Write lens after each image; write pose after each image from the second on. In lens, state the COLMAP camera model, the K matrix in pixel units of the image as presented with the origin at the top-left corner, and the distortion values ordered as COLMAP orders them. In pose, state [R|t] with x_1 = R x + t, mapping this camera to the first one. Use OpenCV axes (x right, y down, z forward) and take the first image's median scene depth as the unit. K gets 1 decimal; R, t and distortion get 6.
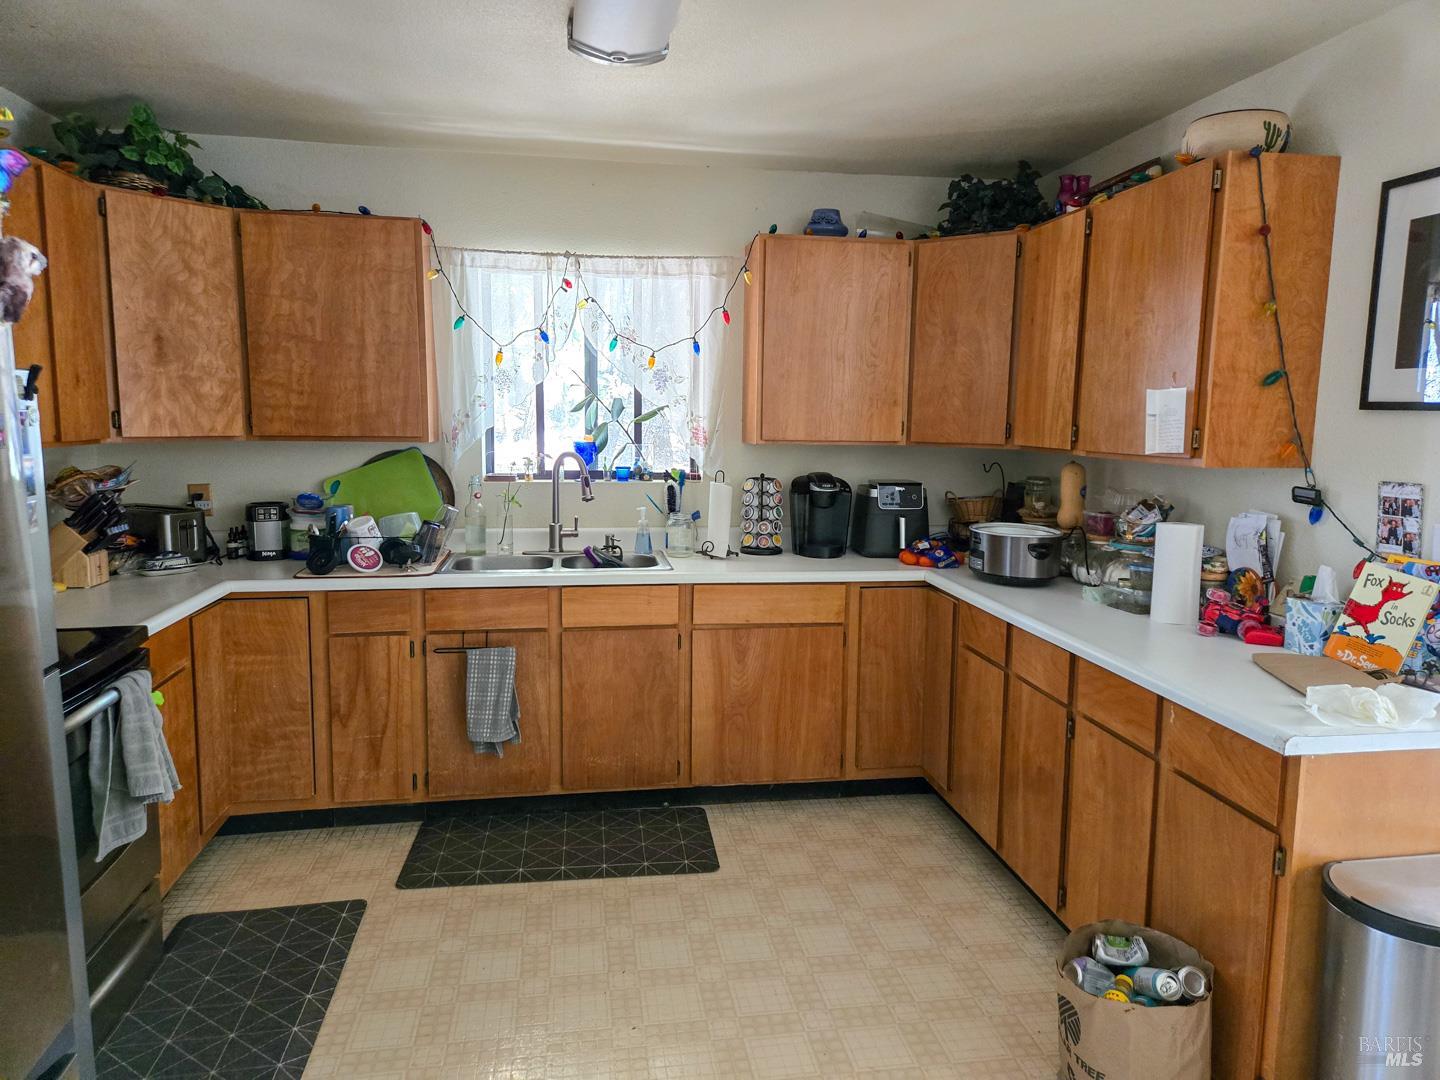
lens RADIAL K [[961.6, 0, 697.8], [0, 961.6, 537.9], [0, 0, 1]] dist [0.063427, -0.058166]
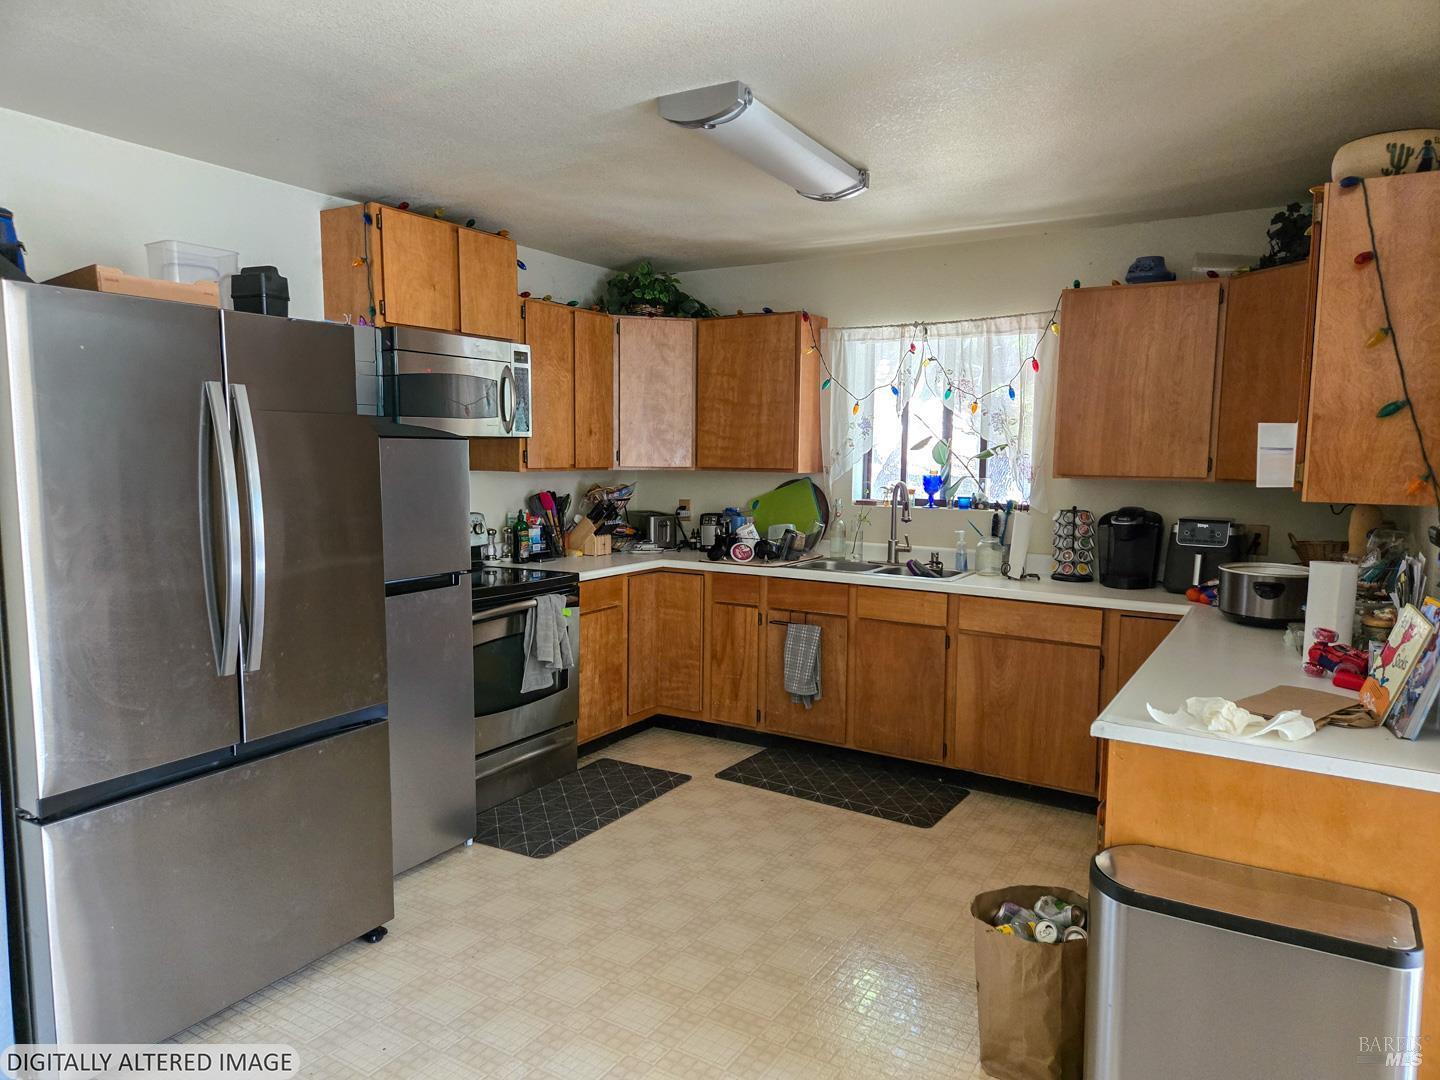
lens RADIAL K [[974.5, 0, 714.2], [0, 974.5, 546.3], [0, 0, 1]] dist [0.086836, -0.078560]
pose [[0.746667, 0.062703, -0.662237, 0.573527], [-0.089809, 0.995935, -0.006959, 0.025383], [0.659108, 0.064671, 0.749262, -0.106792]]
